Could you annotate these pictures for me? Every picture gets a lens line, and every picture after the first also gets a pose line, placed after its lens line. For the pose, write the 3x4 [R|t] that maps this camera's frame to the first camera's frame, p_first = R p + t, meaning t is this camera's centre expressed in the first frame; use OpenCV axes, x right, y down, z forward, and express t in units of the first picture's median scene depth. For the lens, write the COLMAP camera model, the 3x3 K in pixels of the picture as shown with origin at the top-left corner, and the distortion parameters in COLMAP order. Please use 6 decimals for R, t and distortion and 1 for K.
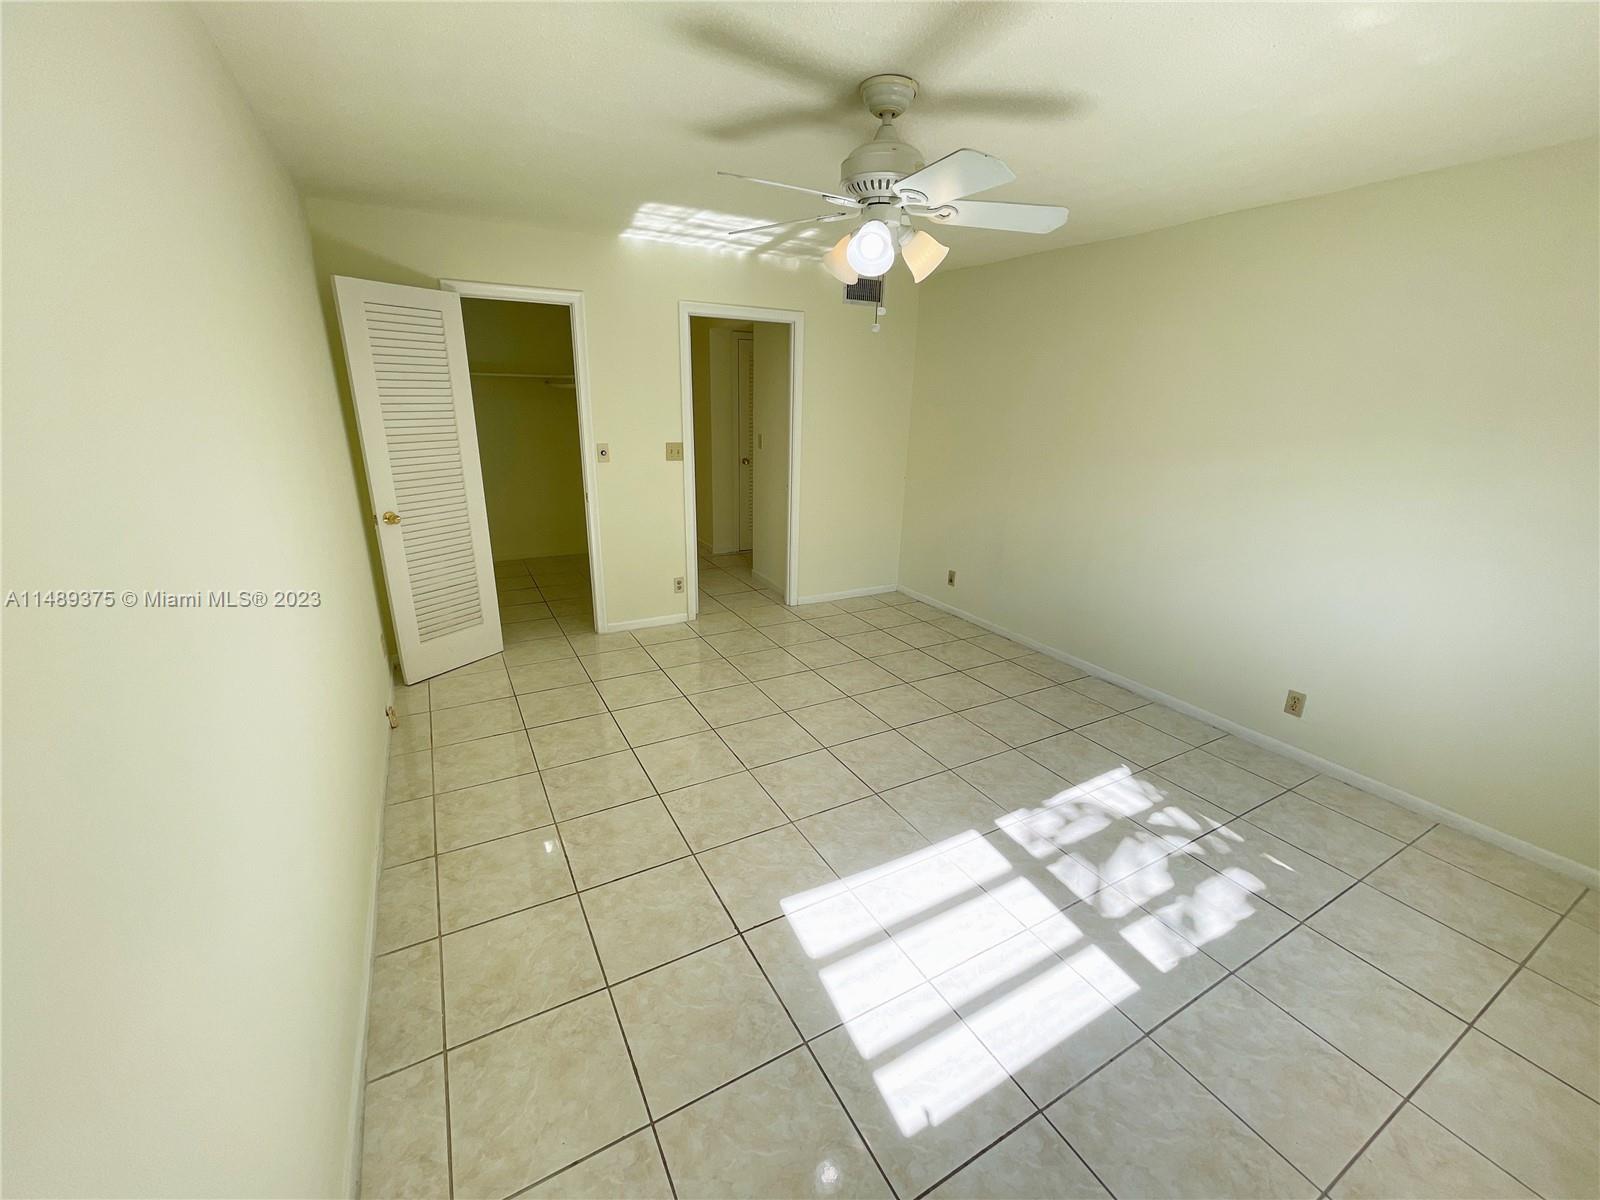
lens RADIAL K [[648.4, 0, 799.8], [0, 648.4, 596.8], [0, 0, 1]] dist [-0.000496, -0.000319]
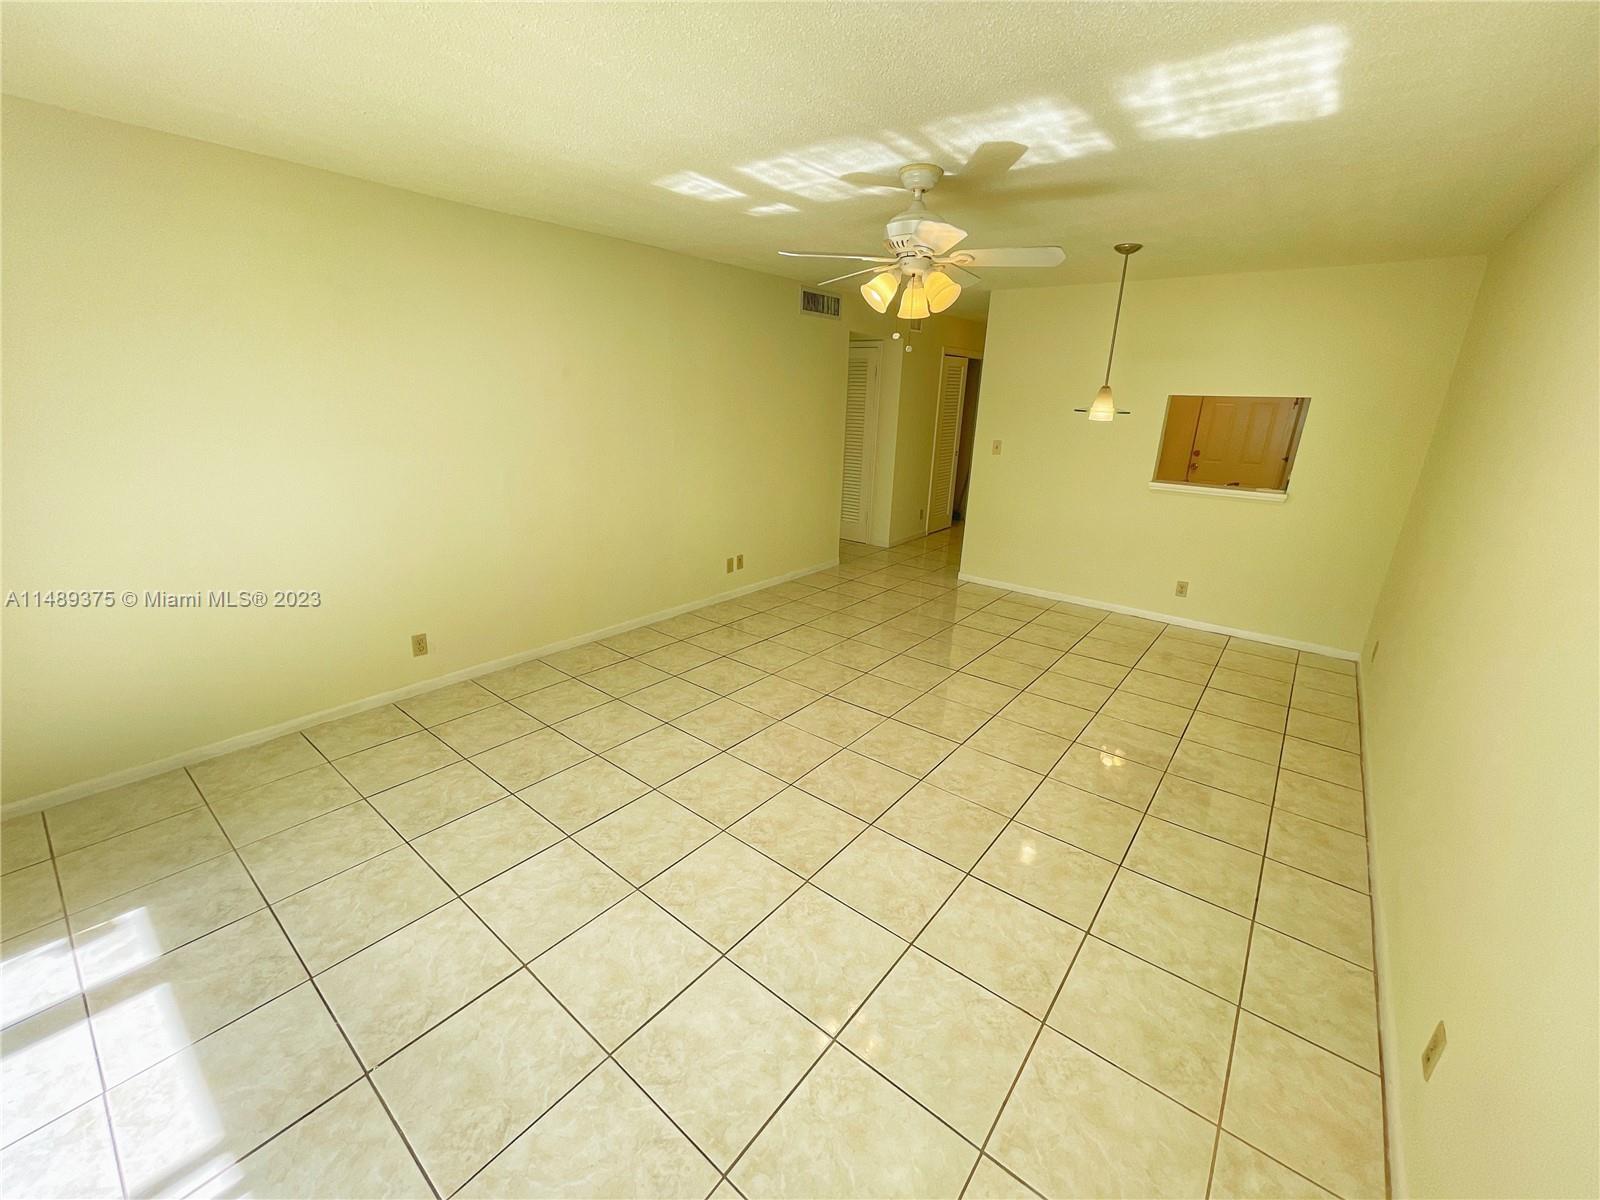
lens RADIAL K [[648.4, 0, 795.5], [0, 648.4, 603.3], [0, 0, 1]] dist [-0.000496, -0.000319]
pose [[0.926380, -0.102708, 0.362314, -0.130392], [0.095605, 0.994712, 0.037531, 0.020016], [-0.364253, -0.000129, 0.931300, -0.069014]]
